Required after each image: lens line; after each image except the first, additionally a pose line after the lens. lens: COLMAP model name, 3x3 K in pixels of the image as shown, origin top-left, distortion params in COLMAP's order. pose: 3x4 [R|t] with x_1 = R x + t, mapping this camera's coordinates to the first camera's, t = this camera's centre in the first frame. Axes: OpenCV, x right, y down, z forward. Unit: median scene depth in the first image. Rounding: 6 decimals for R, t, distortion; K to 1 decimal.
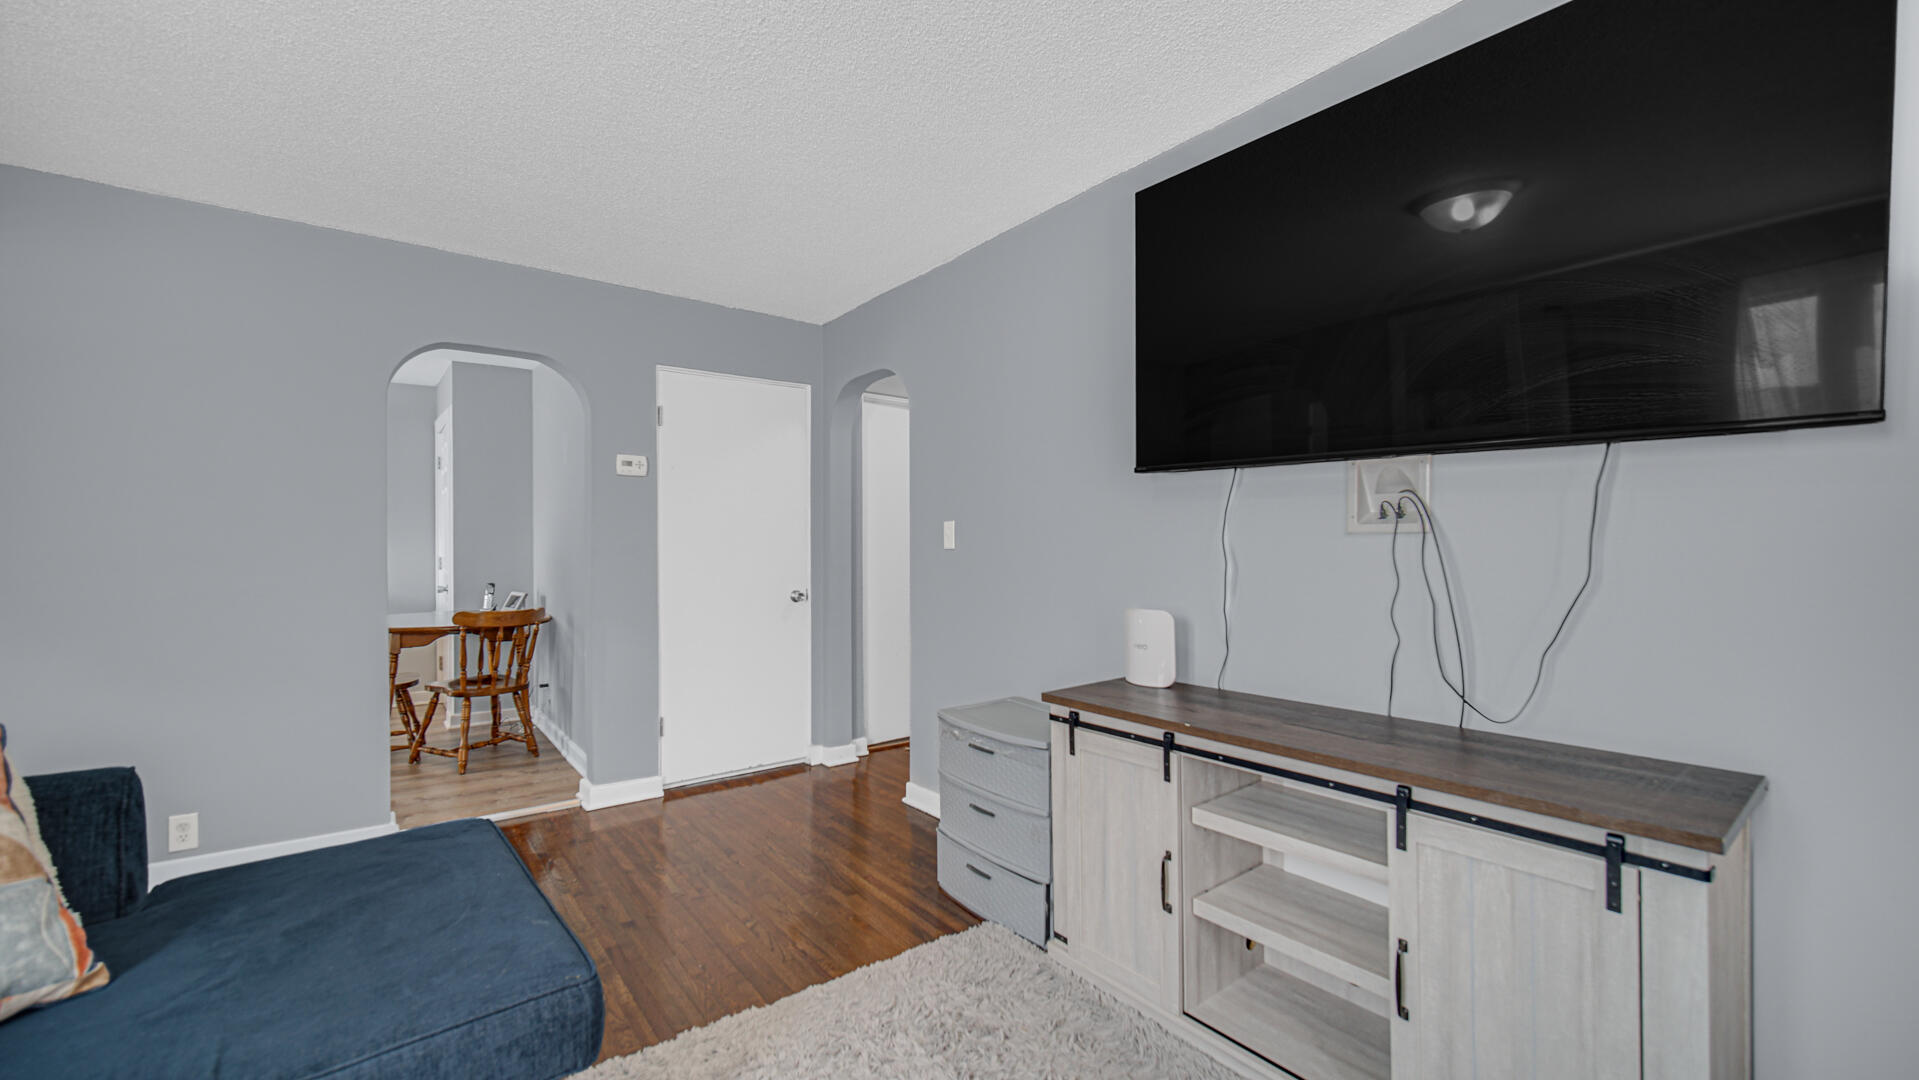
lens RADIAL K [[766.5, 0, 958.2], [0, 766.5, 542.6], [0, 0, 1]] dist [-0.001316, 0.000347]
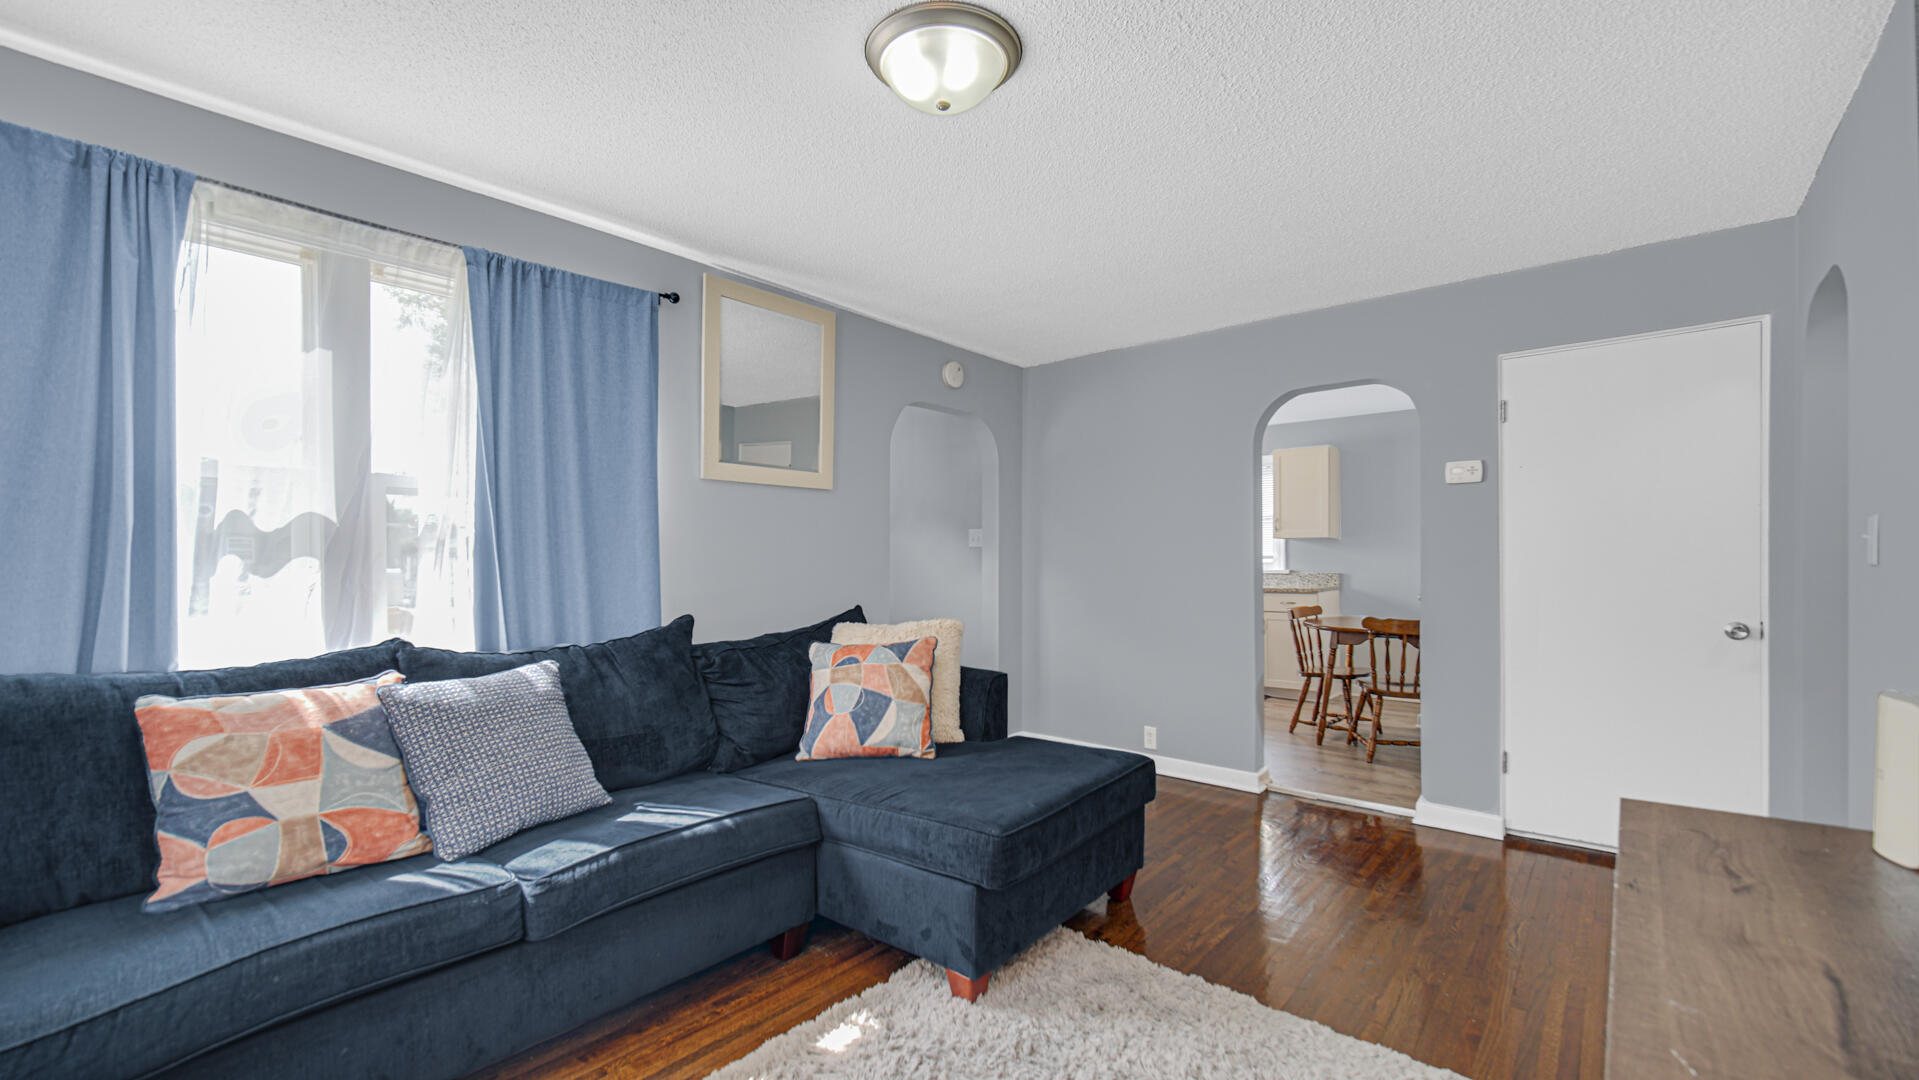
lens RADIAL K [[766.5, 0, 962.7], [0, 766.5, 552.3], [0, 0, 1]] dist [-0.001316, 0.000347]
pose [[0.214783, -0.008986, -0.976620, 0.347514], [0.008509, 0.999937, -0.007330, -0.001110], [0.976625, -0.006736, 0.214846, 0.198878]]
